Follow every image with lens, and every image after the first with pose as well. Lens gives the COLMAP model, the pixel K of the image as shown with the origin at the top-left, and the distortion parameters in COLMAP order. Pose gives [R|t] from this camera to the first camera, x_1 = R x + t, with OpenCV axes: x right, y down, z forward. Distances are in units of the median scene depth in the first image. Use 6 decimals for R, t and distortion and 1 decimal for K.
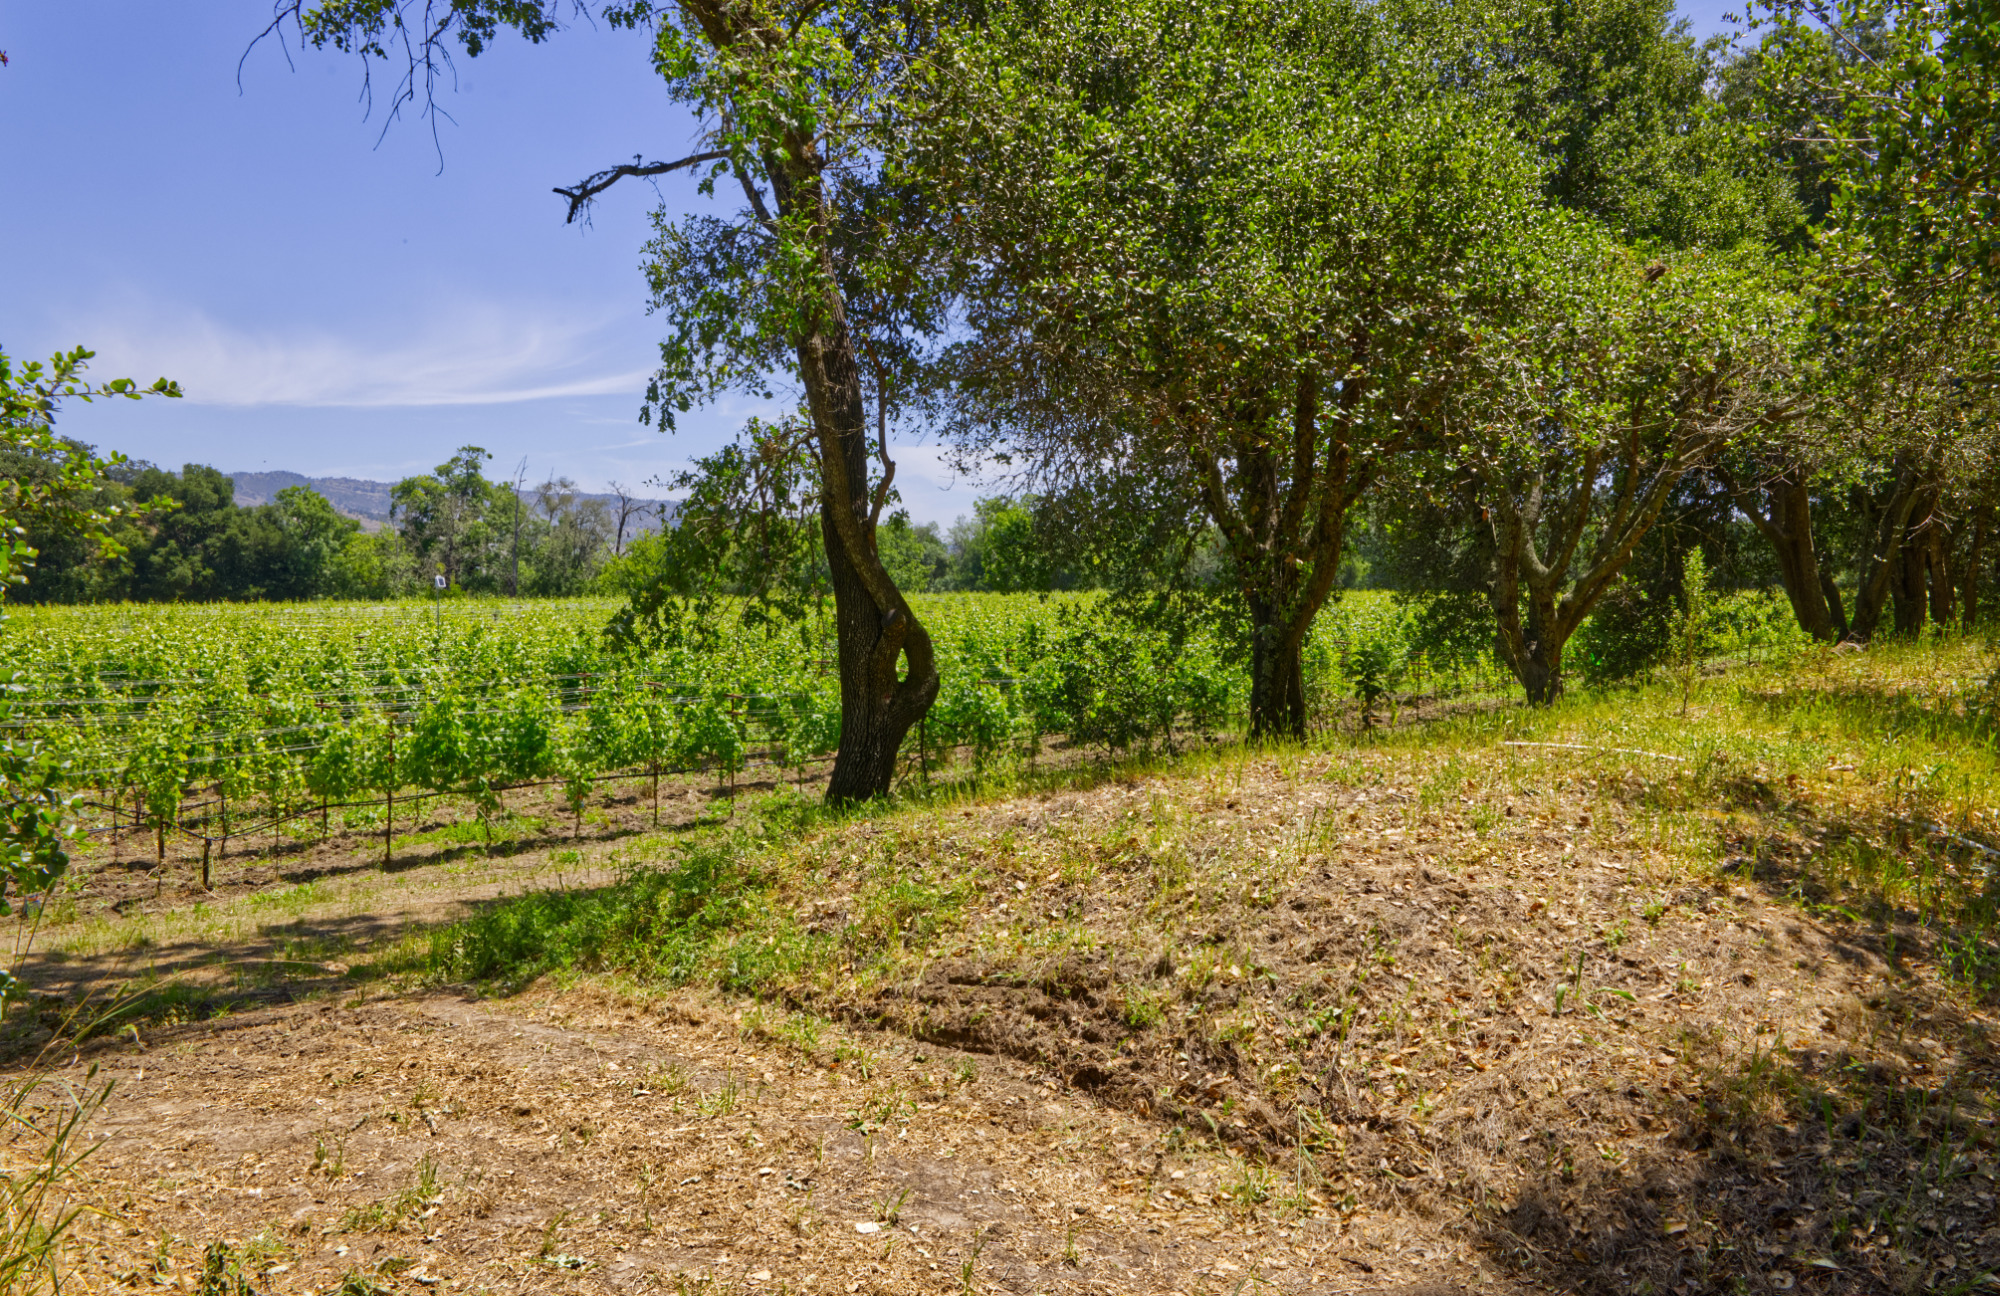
lens RADIAL K [[1397.8, 0, 1011.3], [0, 1397.8, 632.8], [0, 0, 1]] dist [-0.037464, -0.000120]
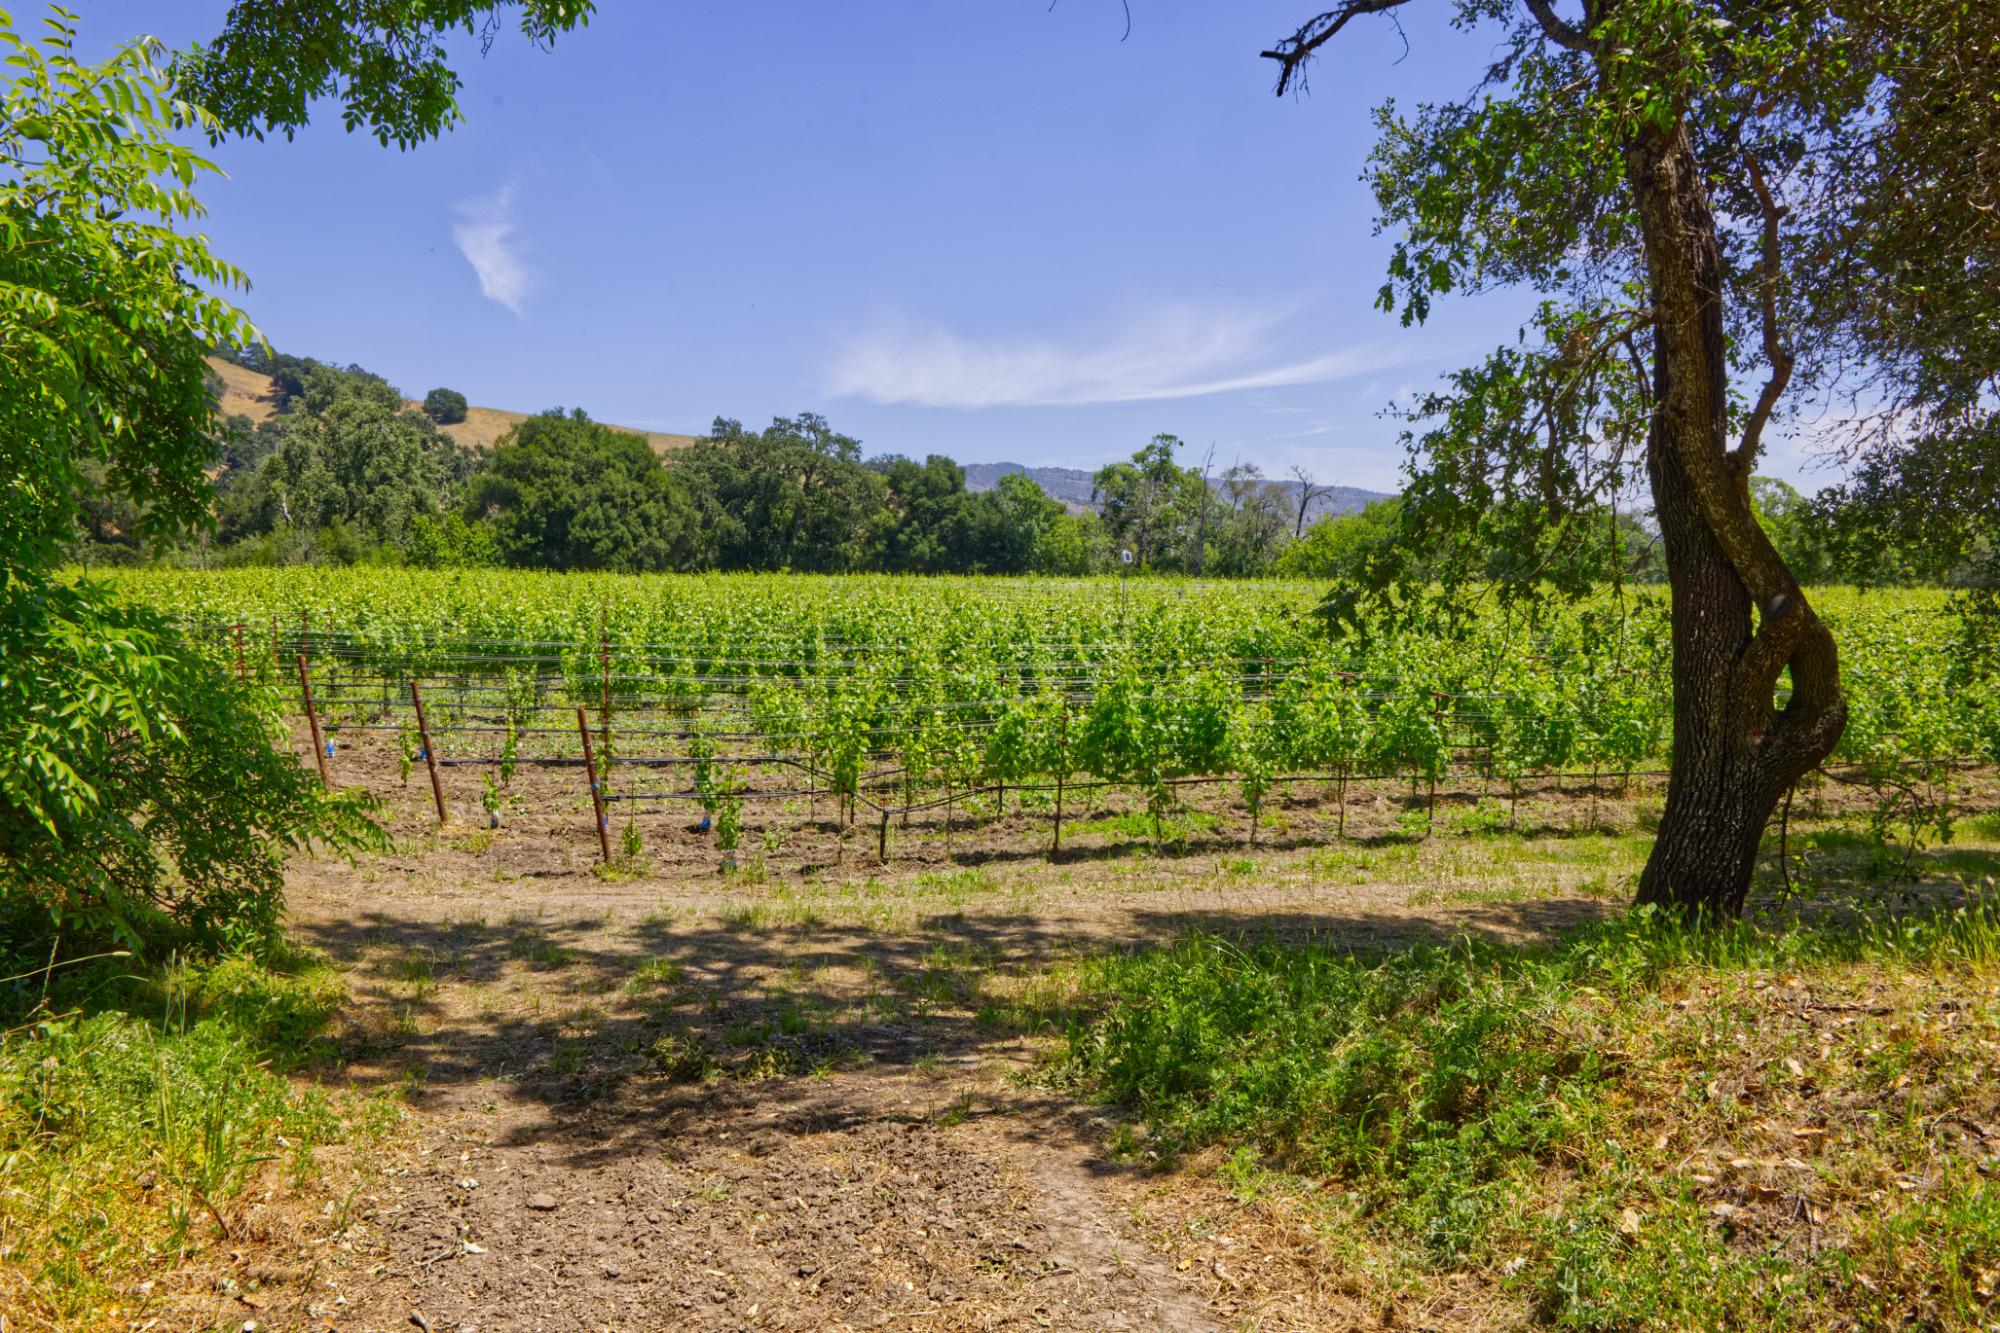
lens RADIAL K [[1368.4, 0, 1008.3], [0, 1368.4, 658.3], [0, 0, 1]] dist [-0.013858, 0.005920]
pose [[0.886084, 0.049161, -0.460911, -0.051357], [-0.035182, 0.998624, 0.038877, 0.000031], [0.462188, -0.018232, 0.886594, 0.147893]]
